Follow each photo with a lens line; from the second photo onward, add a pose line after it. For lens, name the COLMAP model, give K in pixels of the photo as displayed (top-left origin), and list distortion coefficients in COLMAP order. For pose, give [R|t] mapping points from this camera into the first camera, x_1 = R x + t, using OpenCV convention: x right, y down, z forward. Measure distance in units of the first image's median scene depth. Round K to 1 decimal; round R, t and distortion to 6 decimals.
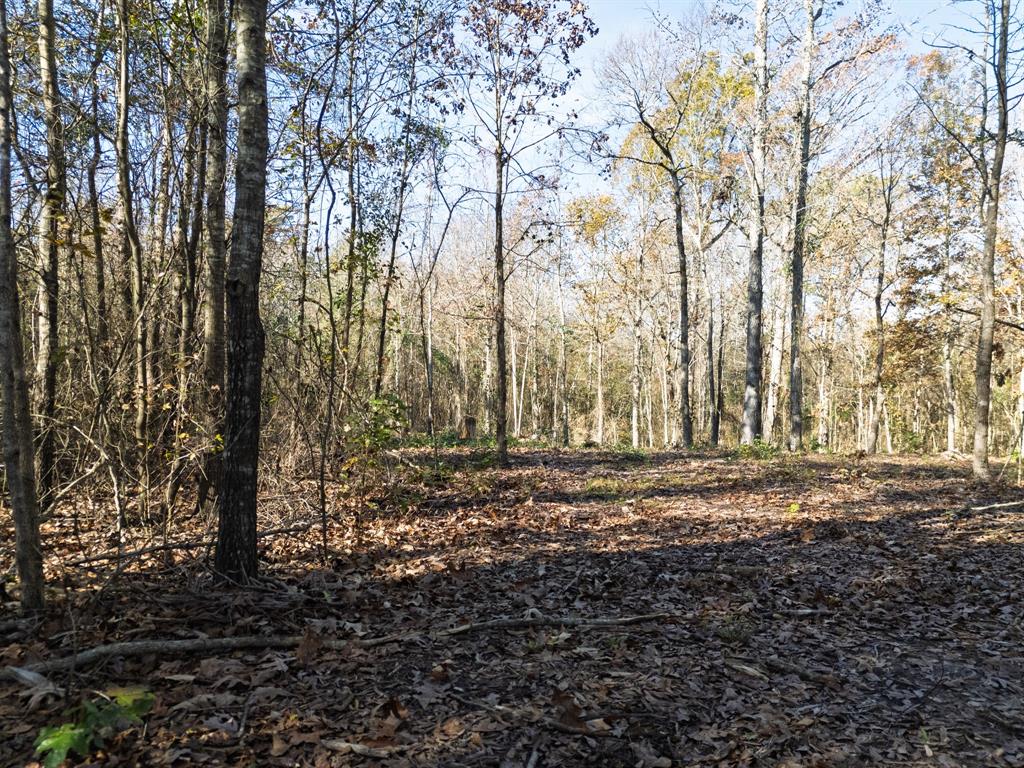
lens RADIAL K [[735.8, 0, 510.6], [0, 735.8, 384.9], [0, 0, 1]] dist [0.038440, -0.029582]
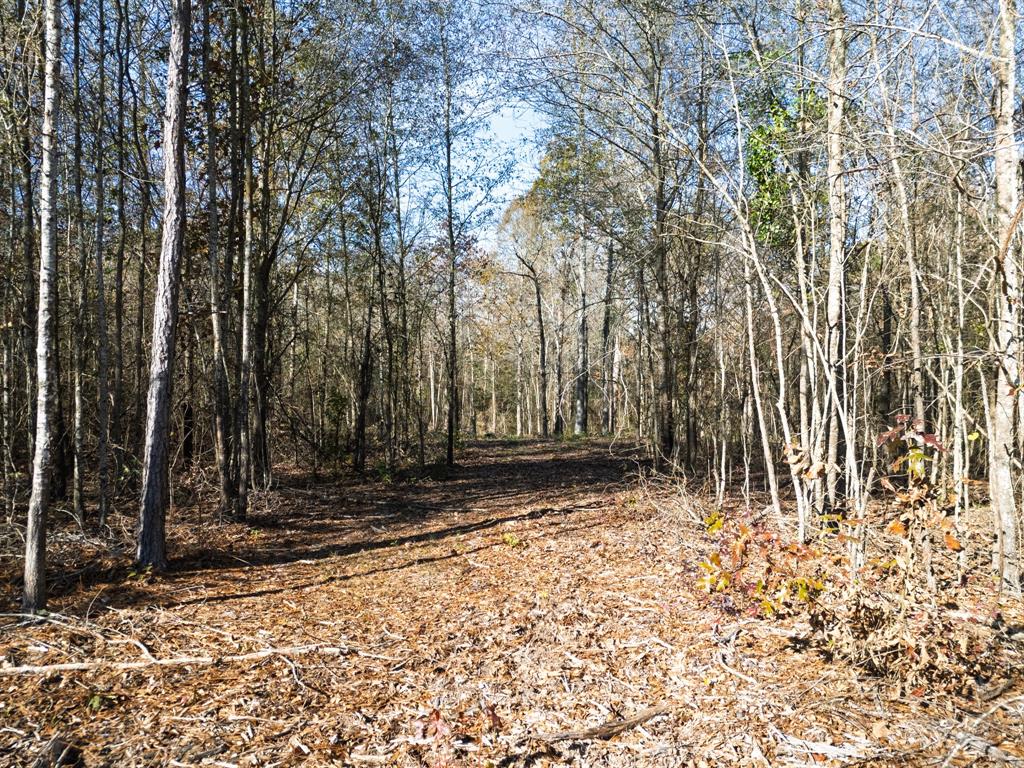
lens RADIAL K [[735.8, 0, 512.4], [0, 735.8, 384.6], [0, 0, 1]] dist [0.038440, -0.029582]
pose [[0.988583, -0.012465, 0.150163, -0.053825], [0.009215, 0.999708, 0.022324, -0.042693], [-0.150397, -0.020685, 0.988409, -0.393161]]
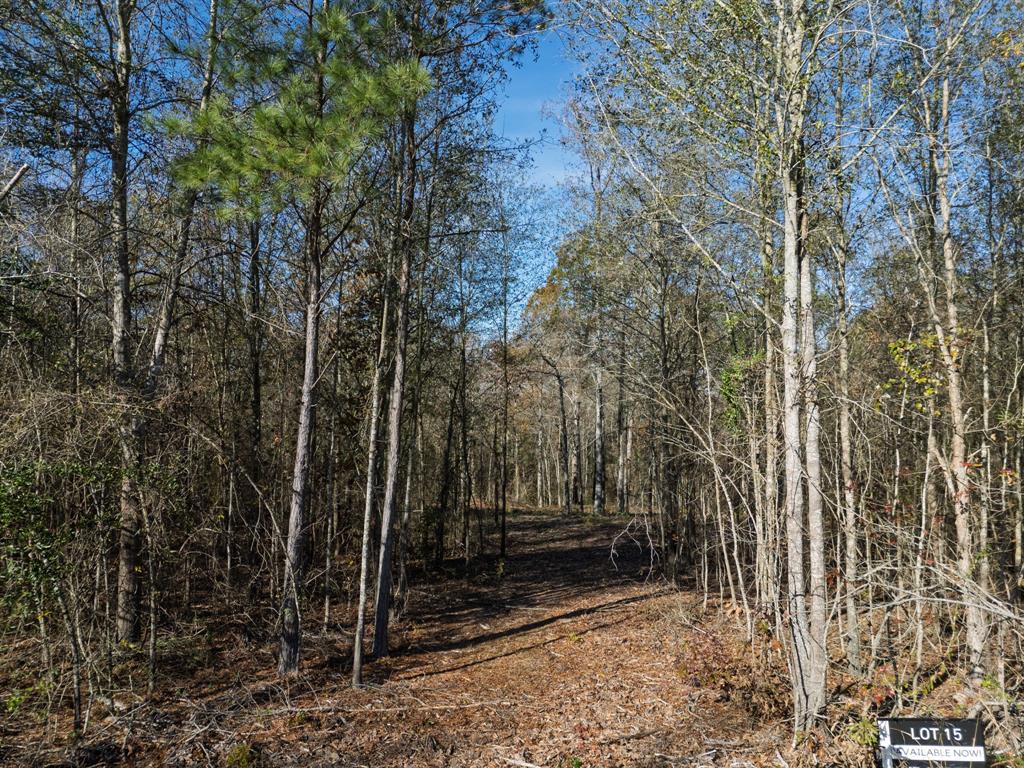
lens RADIAL K [[735.8, 0, 511.5], [0, 735.8, 381.0], [0, 0, 1]] dist [0.038440, -0.029582]
pose [[0.990847, -0.001901, 0.134974, -0.094178], [0.009191, 0.998531, -0.053407, -0.090421], [-0.134674, 0.054159, 0.989409, -0.519012]]
